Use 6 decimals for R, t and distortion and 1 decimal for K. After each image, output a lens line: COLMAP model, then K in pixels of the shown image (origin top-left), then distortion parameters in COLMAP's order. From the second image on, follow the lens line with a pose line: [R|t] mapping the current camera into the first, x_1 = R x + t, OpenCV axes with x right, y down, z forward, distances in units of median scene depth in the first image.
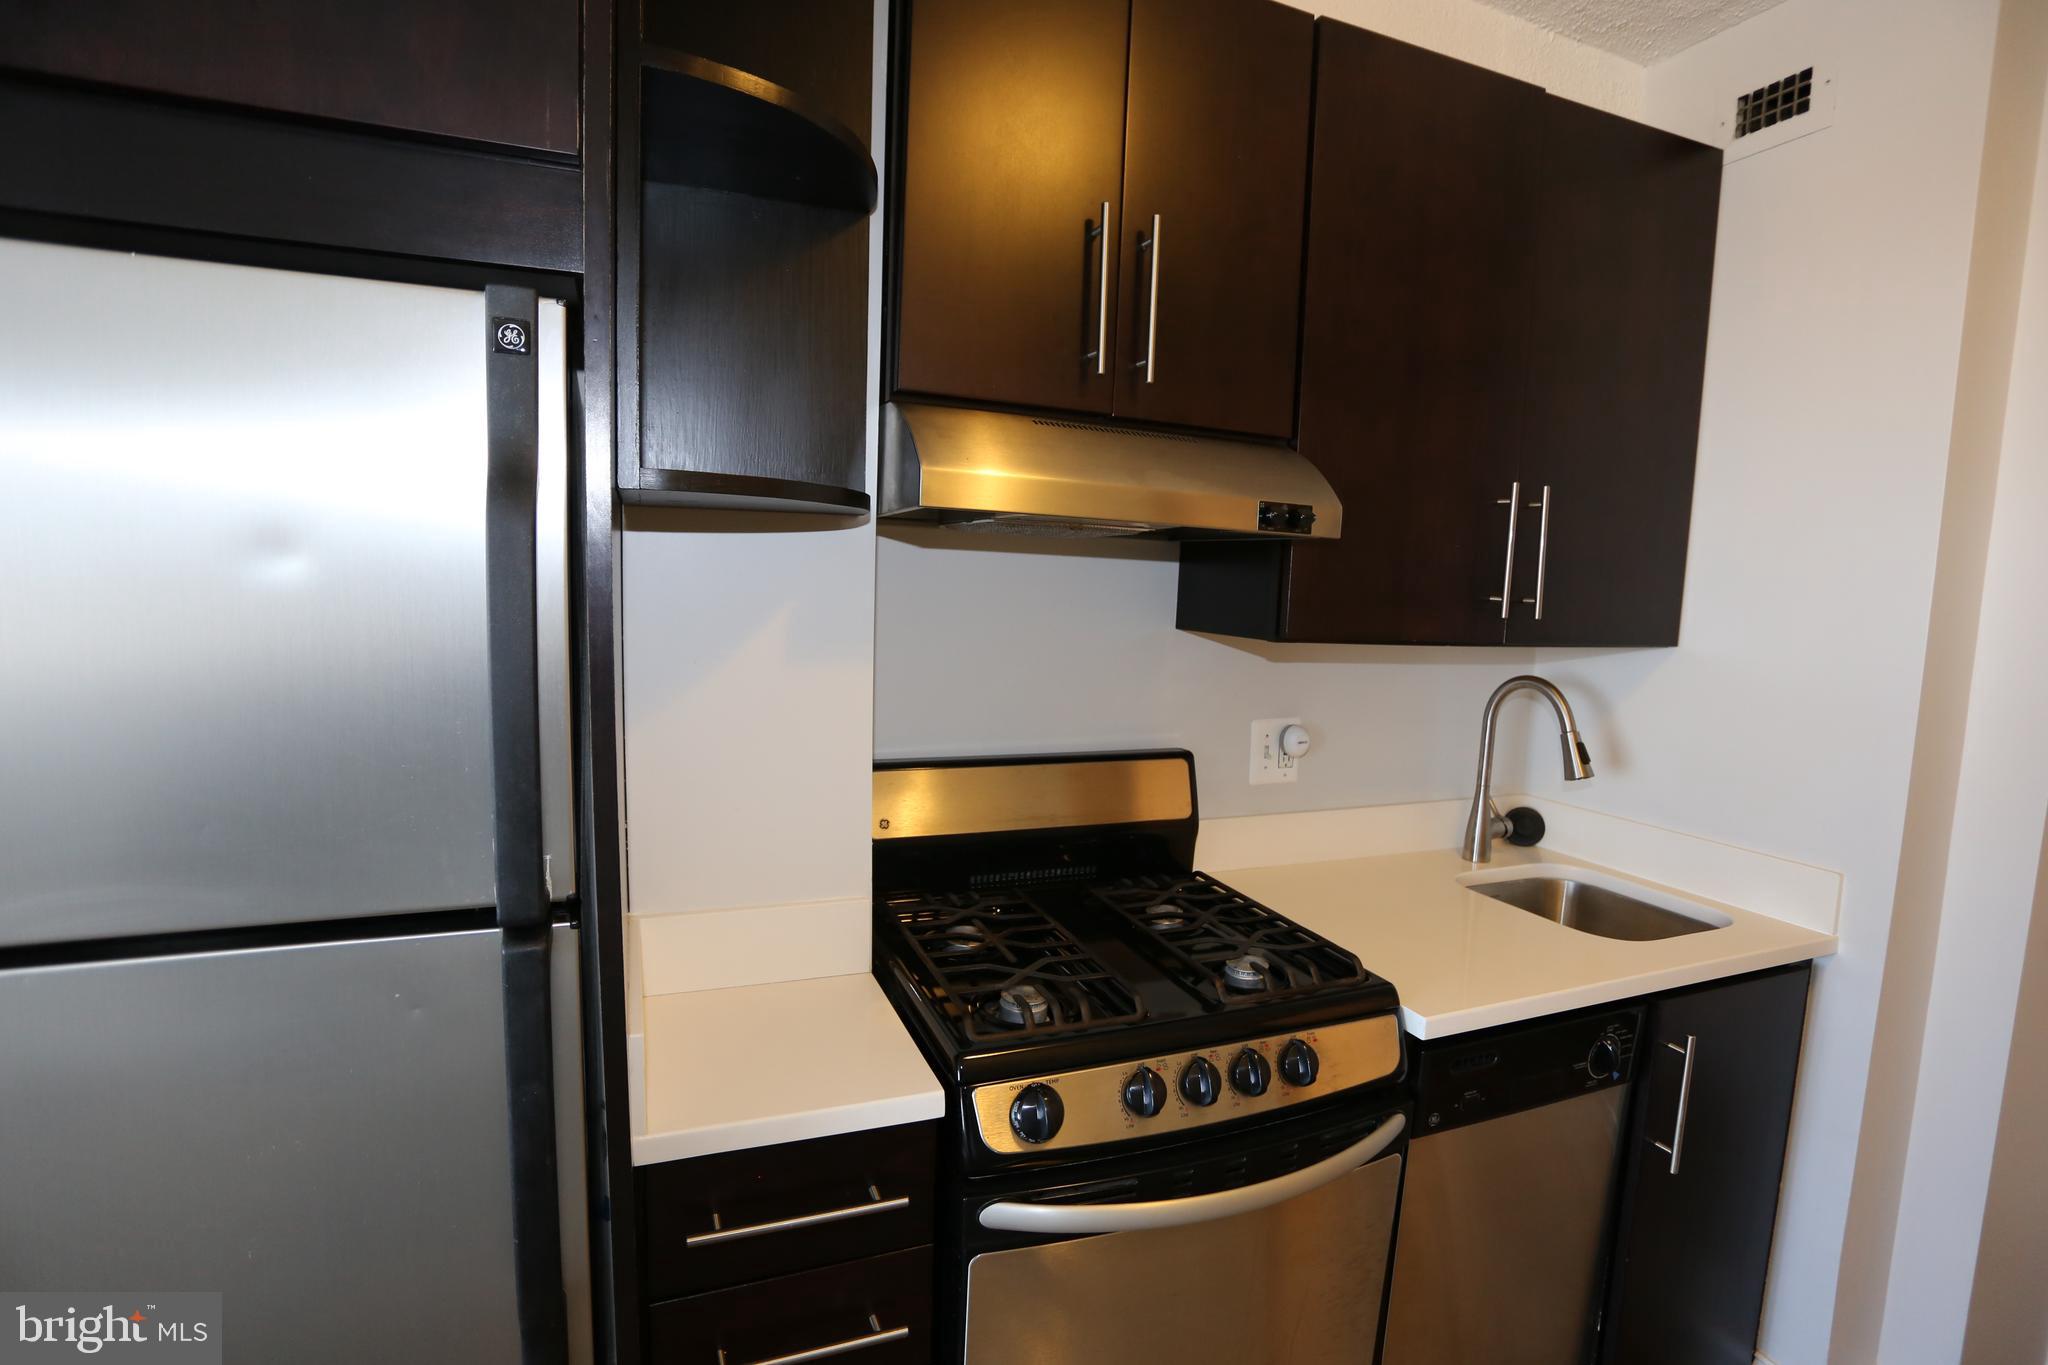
lens RADIAL K [[995.4, 0, 1022.1], [0, 995.4, 682.4], [0, 0, 1]] dist [-0.074840, 0.031575]
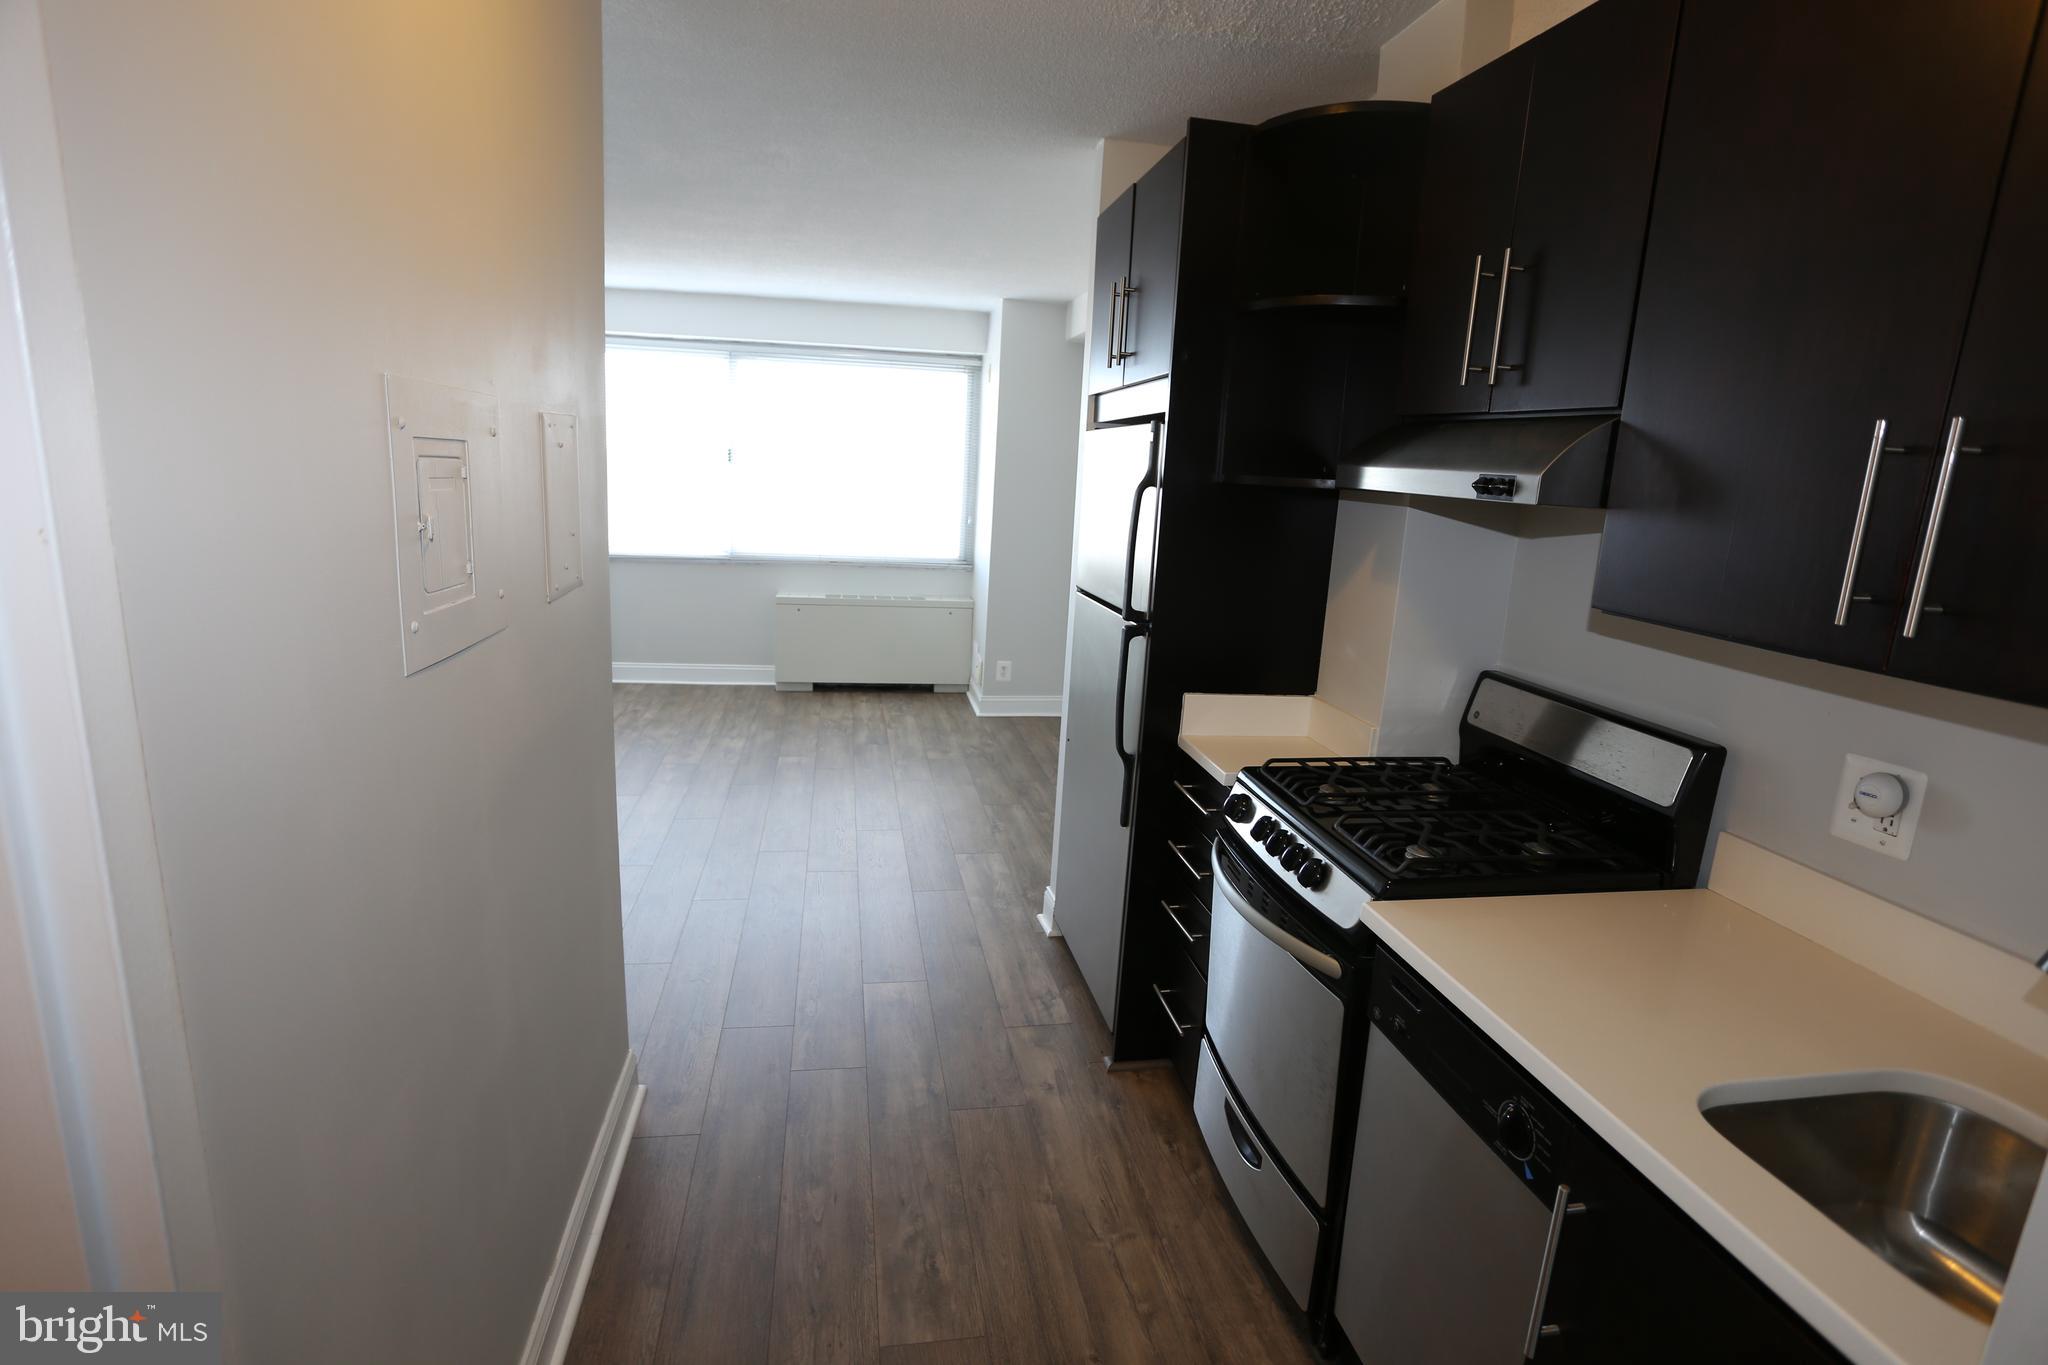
lens RADIAL K [[995.4, 0, 1022.1], [0, 995.4, 682.4], [0, 0, 1]] dist [-0.074840, 0.031575]
pose [[-0.205856, 0.160514, -0.965328, 1.278891], [-0.164062, 0.966833, 0.195751, -0.065502], [0.964731, 0.198670, -0.172694, 0.593445]]
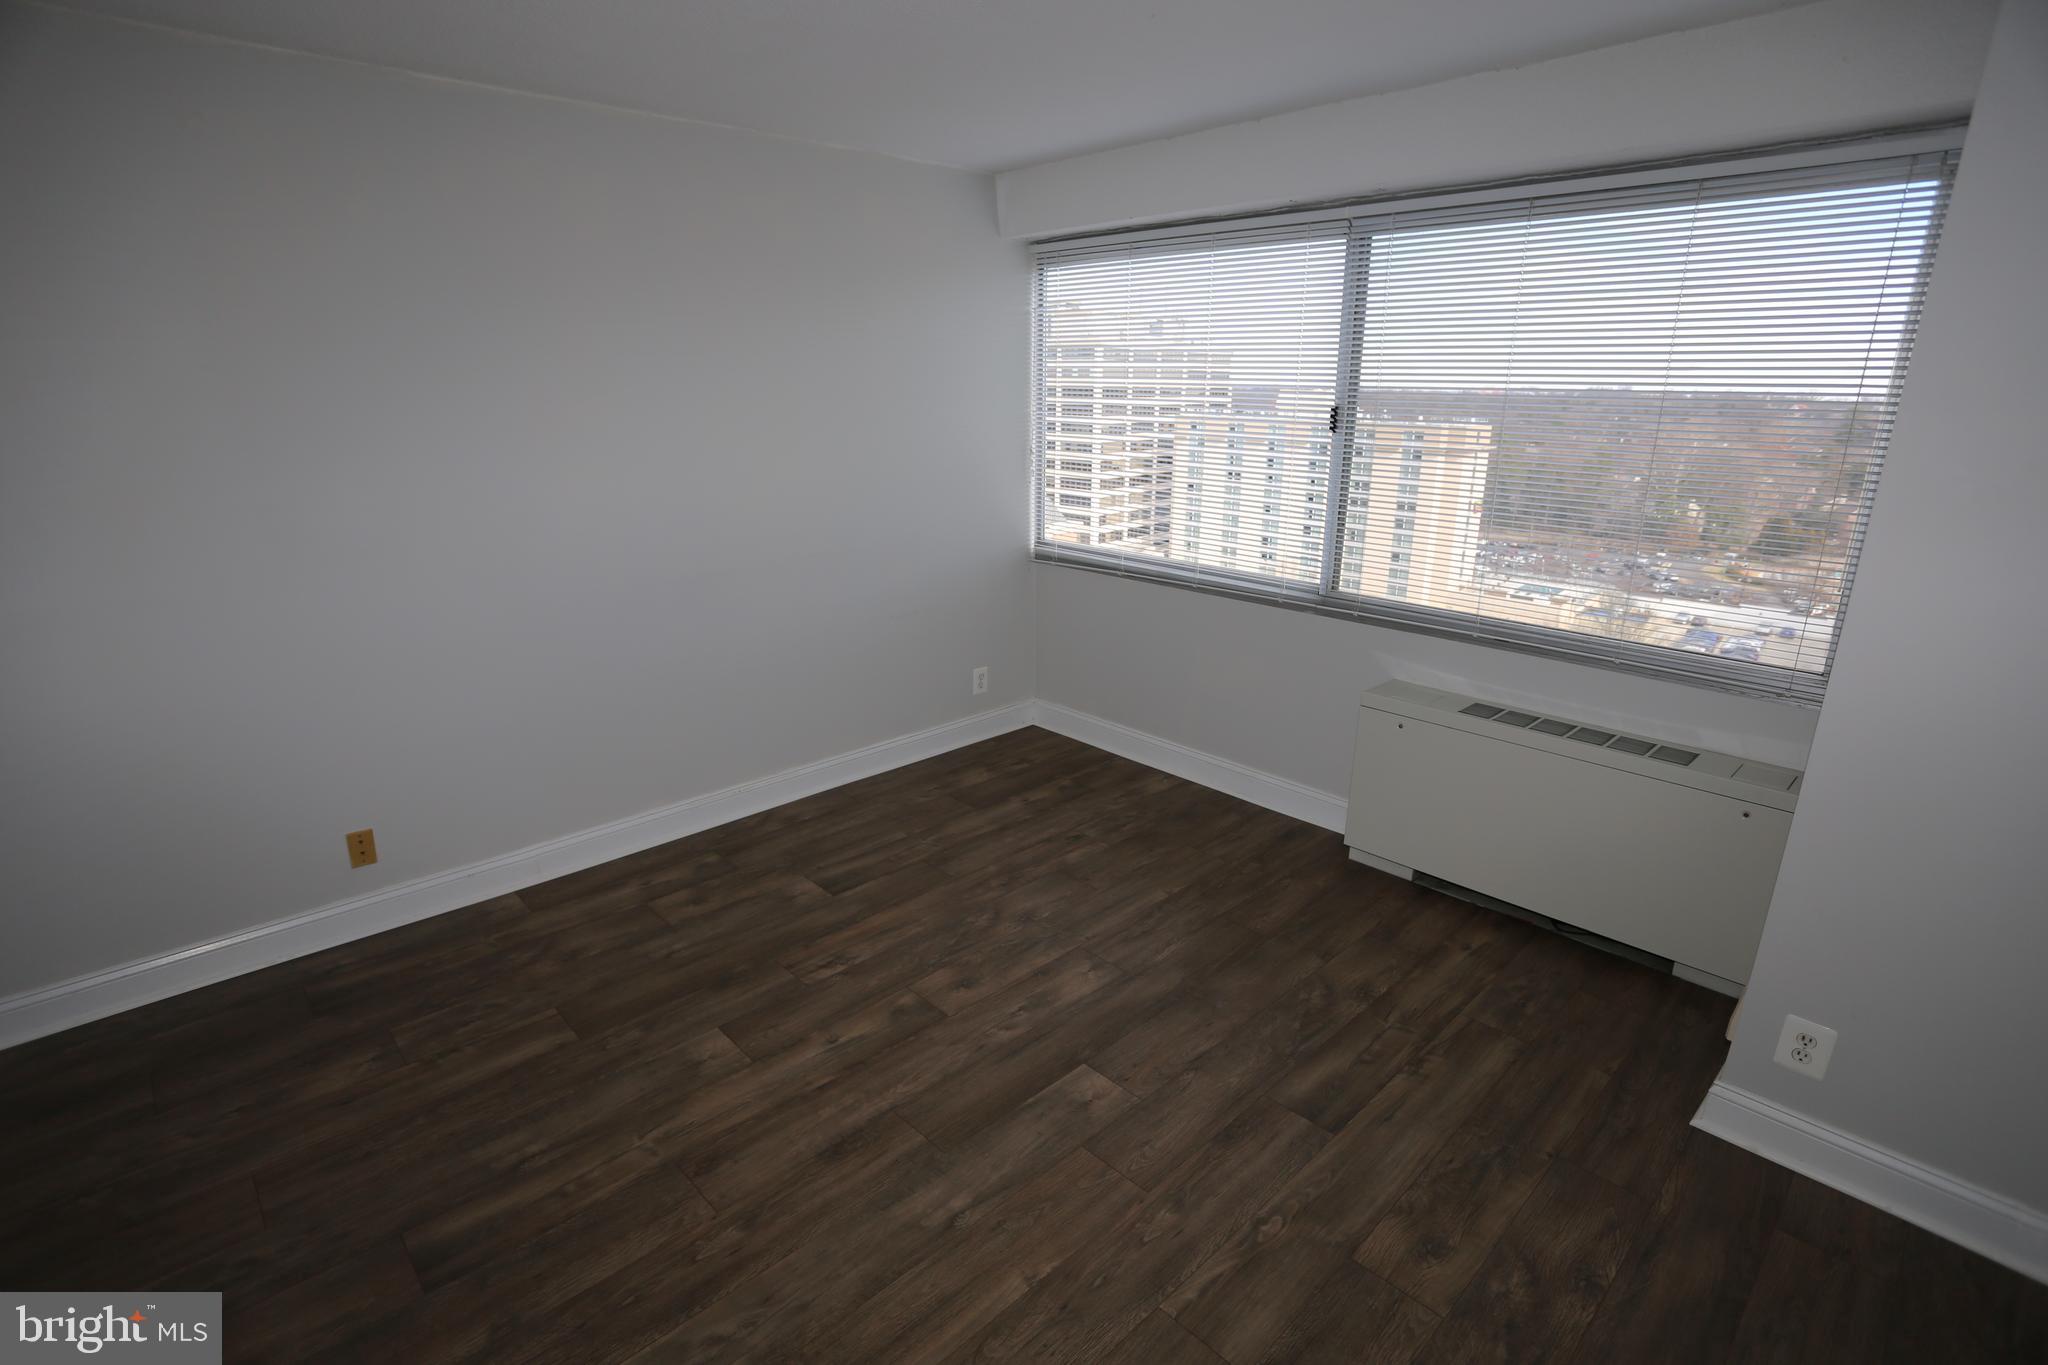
lens RADIAL K [[995.4, 0, 1022.1], [0, 995.4, 682.4], [0, 0, 1]] dist [-0.074840, 0.031575]
pose [[-0.928892, 0.070470, -0.363584, -1.073444], [-0.075103, 0.925489, 0.371254, -0.197282], [0.362655, 0.372161, -0.854387, 0.382775]]
